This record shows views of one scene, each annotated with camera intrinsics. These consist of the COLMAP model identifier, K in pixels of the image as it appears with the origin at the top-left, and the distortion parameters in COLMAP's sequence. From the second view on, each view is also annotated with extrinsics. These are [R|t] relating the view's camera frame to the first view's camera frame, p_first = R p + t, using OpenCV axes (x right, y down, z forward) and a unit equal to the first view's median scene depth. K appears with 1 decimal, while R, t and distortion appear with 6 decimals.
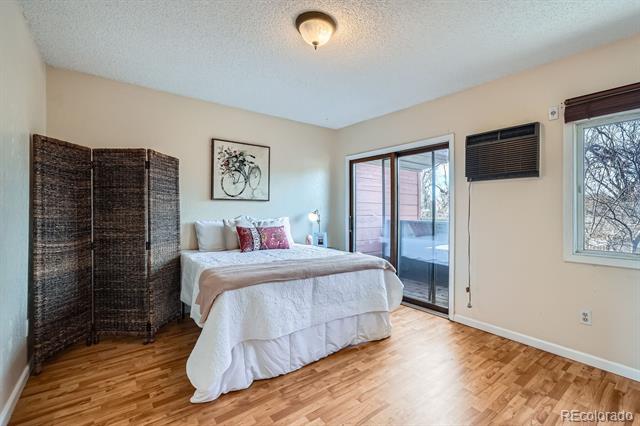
lens RADIAL K [[275.9, 0, 320.0], [0, 275.9, 213.0], [0, 0, 1]] dist [-0.001553, 0.000397]
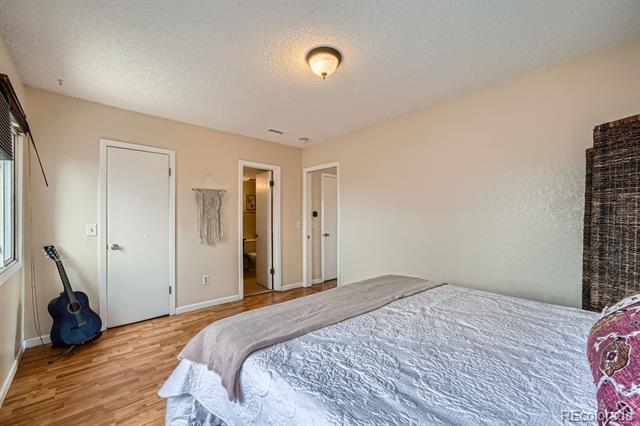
lens RADIAL K [[268.2, 0, 323.8], [0, 268.2, 217.7], [0, 0, 1]] dist [0.000234, 0.000284]
pose [[-0.991319, 0.008849, -0.131179, 0.144992], [0.008899, 0.999960, 0.000202, 0.003960], [0.131176, -0.000967, -0.991359, 2.120757]]
